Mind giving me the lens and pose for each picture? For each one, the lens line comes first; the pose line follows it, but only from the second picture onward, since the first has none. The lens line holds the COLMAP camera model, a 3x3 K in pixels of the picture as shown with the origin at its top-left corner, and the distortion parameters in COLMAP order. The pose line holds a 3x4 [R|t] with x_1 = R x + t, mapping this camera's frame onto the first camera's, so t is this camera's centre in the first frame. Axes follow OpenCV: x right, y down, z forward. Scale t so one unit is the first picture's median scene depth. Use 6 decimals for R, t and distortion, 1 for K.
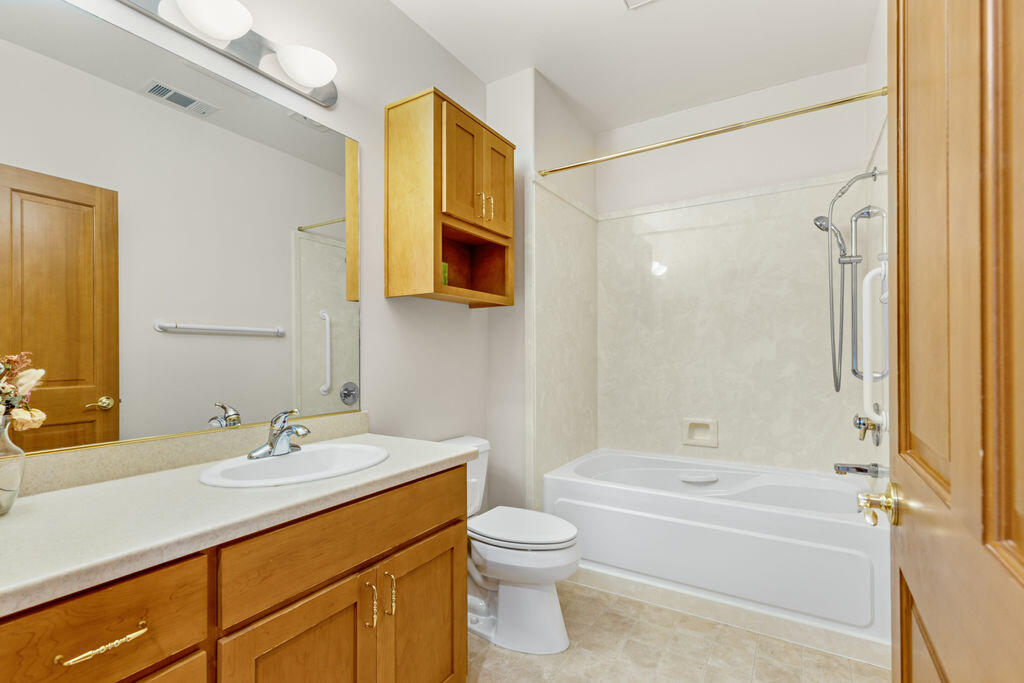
lens RADIAL K [[471.6, 0, 513.4], [0, 471.6, 343.1], [0, 0, 1]] dist [0.001397, 0.000337]
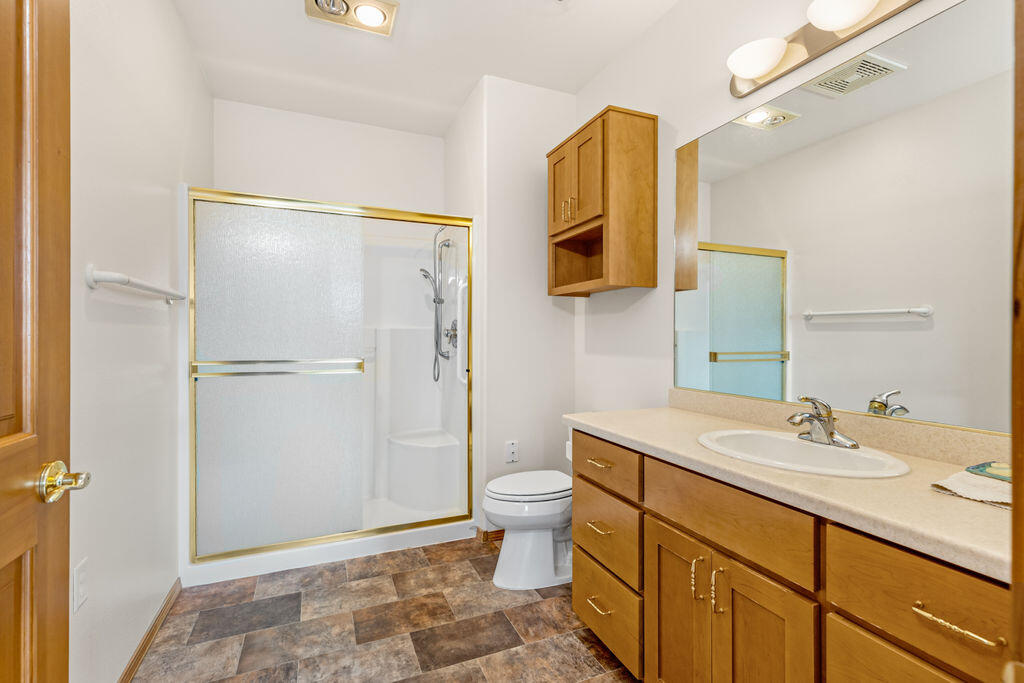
lens RADIAL K [[471.6, 0, 520.6], [0, 471.6, 338.1], [0, 0, 1]] dist [0.001397, 0.000337]
pose [[-0.575136, 0.010001, -0.817997, 0.658050], [0.010868, 0.999930, 0.004585, 0.009780], [0.817986, -0.006253, -0.575204, 1.087023]]
